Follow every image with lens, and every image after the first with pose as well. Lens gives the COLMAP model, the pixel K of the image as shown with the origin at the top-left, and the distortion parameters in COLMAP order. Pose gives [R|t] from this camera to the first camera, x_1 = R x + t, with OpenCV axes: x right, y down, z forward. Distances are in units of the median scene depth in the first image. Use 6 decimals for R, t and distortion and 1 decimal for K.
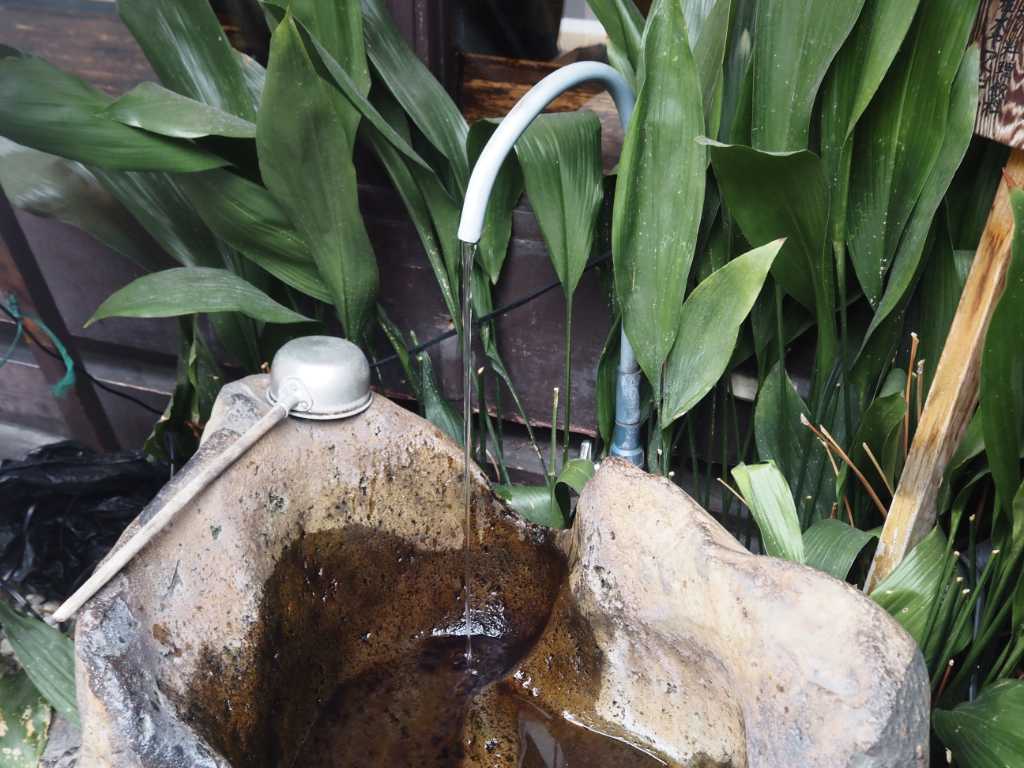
lens RADIAL K [[1207.0, 0, 504.9], [0, 1207.0, 386.0], [0, 0, 1]] dist [0.017232, 0.000000]
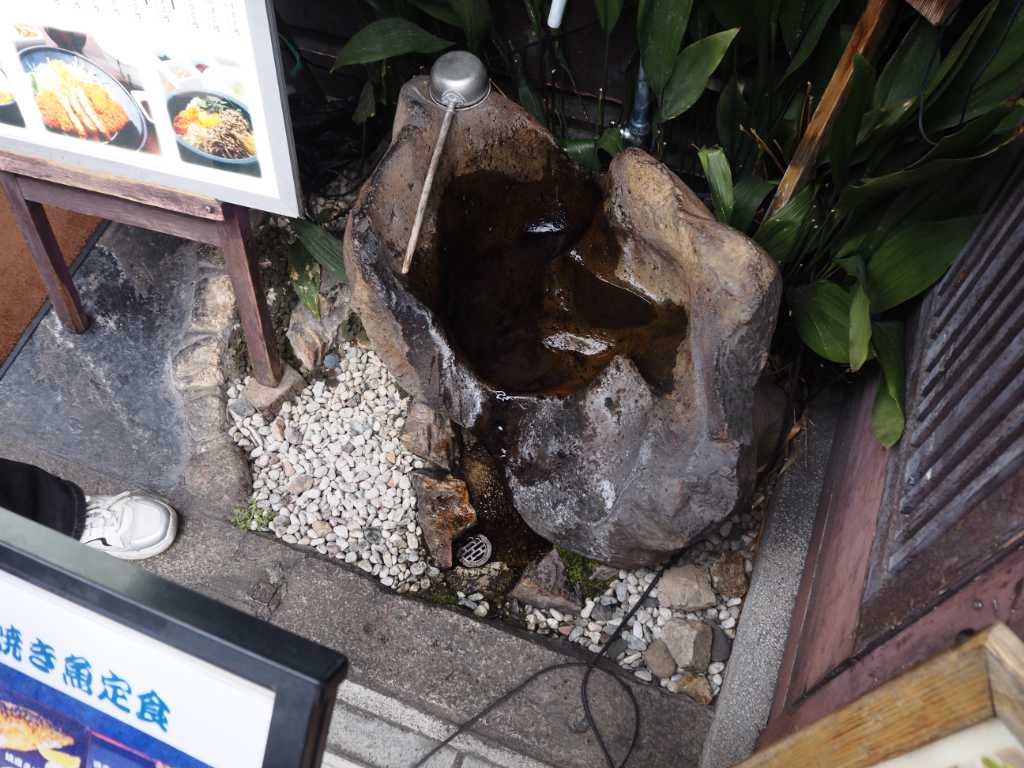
lens RADIAL K [[863.7, 0, 510.5], [0, 863.7, 382.9], [0, 0, 1]] dist [-0.039808, 0.013940]
pose [[0.999360, 0.007836, -0.034915, -0.040629], [0.009625, 0.880910, 0.473186, -0.228965], [0.034465, -0.473219, 0.880270, -0.276523]]
